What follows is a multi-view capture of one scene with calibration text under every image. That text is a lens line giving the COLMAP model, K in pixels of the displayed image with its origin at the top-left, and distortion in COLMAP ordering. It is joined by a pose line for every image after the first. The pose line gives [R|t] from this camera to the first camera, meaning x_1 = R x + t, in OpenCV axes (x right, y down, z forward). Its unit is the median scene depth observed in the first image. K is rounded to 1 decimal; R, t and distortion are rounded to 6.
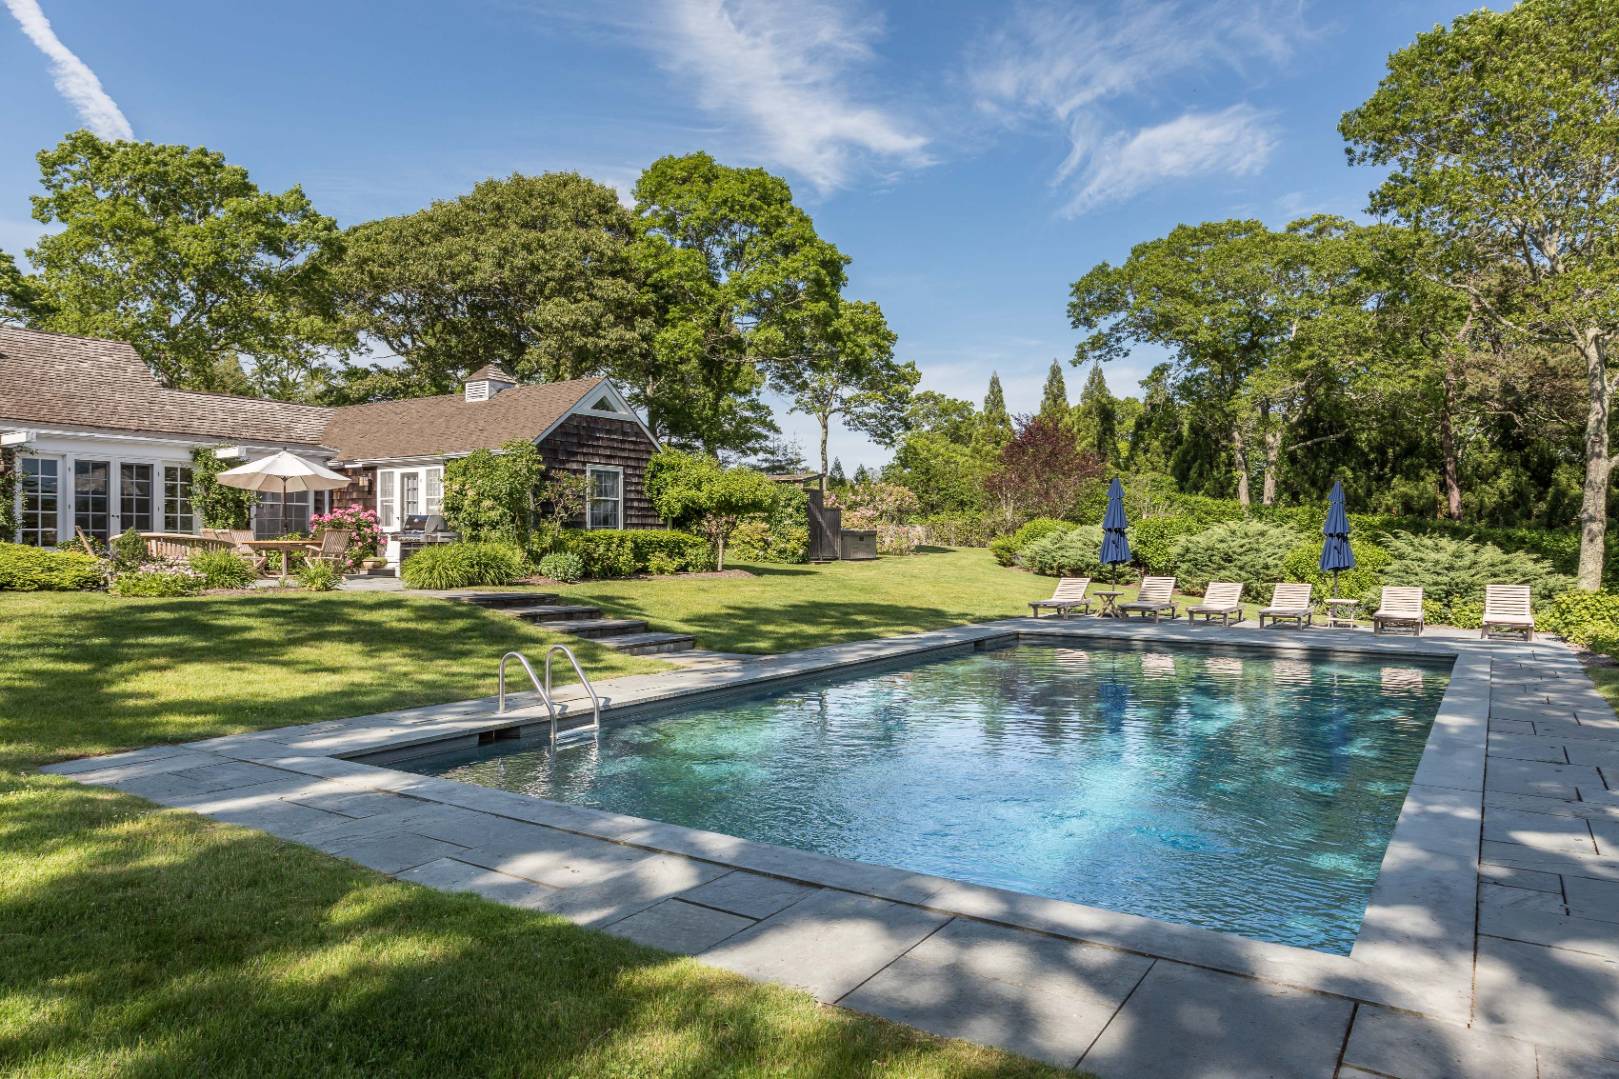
lens RADIAL K [[1015.5, 0, 809.5], [0, 1015.5, 539.5], [0, 0, 1]] dist [0.001408, 0.000610]
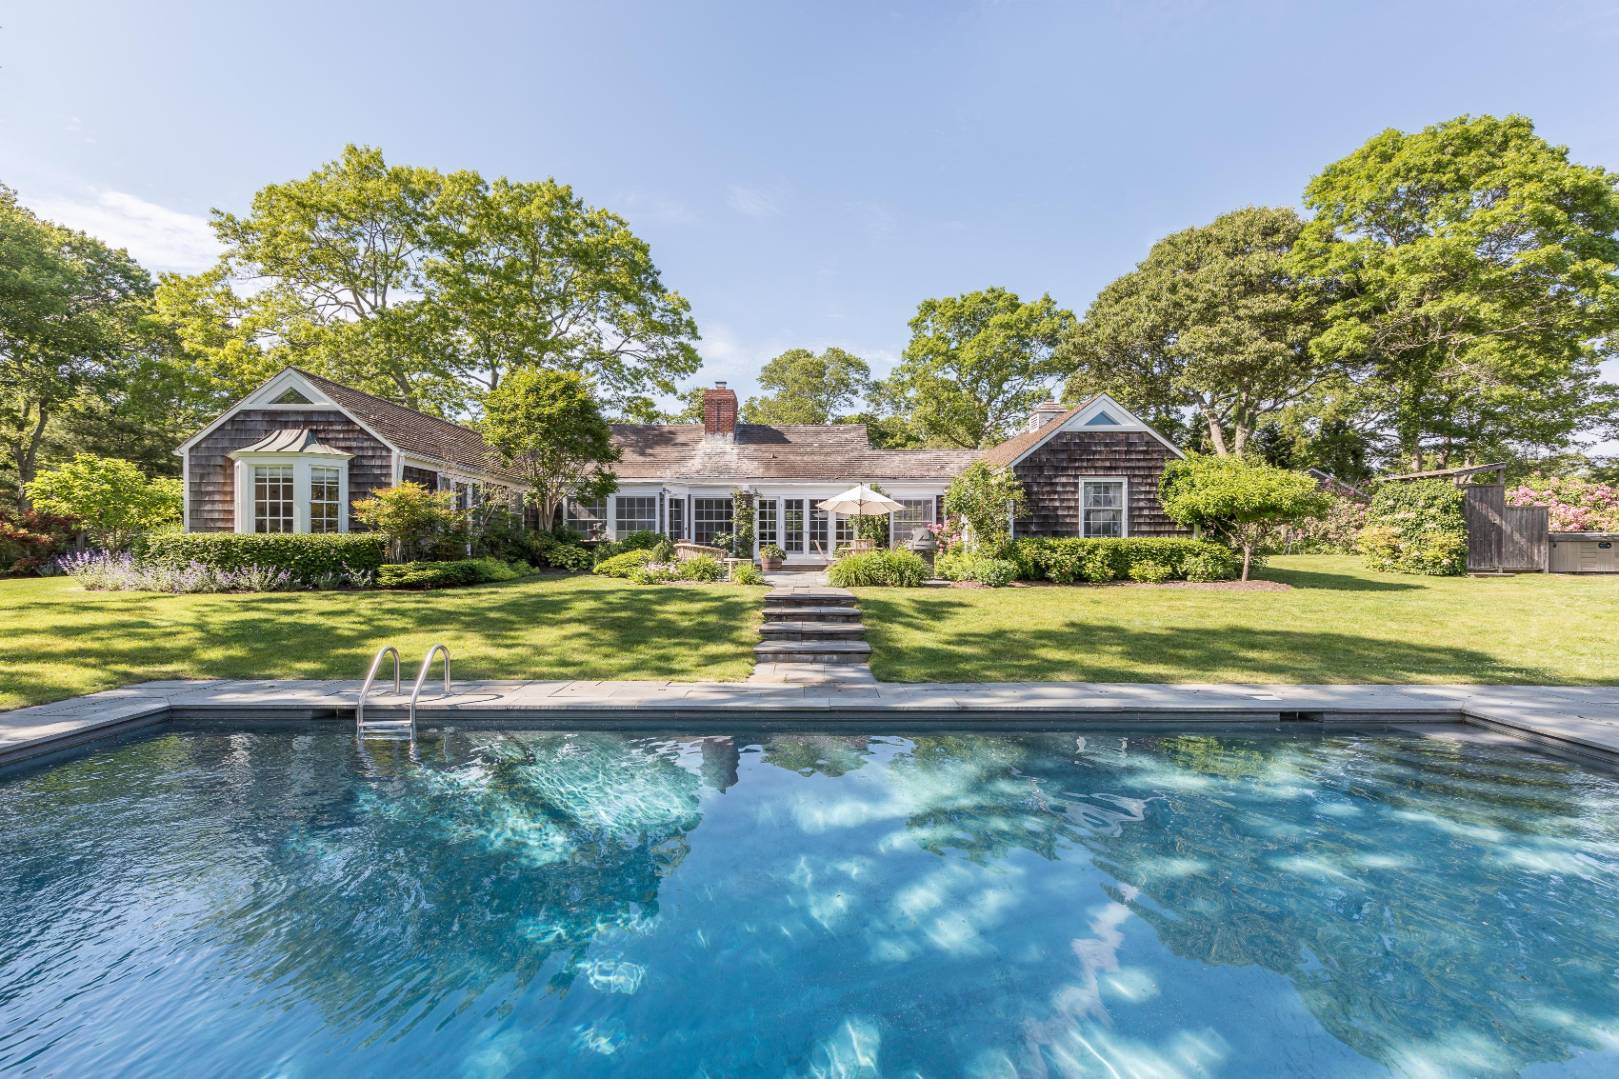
lens RADIAL K [[714.7, 0, 809.5], [0, 714.7, 539.5], [0, 0, 1]] dist [0.003288, 0.000154]
pose [[0.560628, -0.007092, -0.828037, 0.232485], [0.001973, 0.999972, -0.007229, -0.002977], [0.828065, 0.002419, 0.560627, 0.316770]]
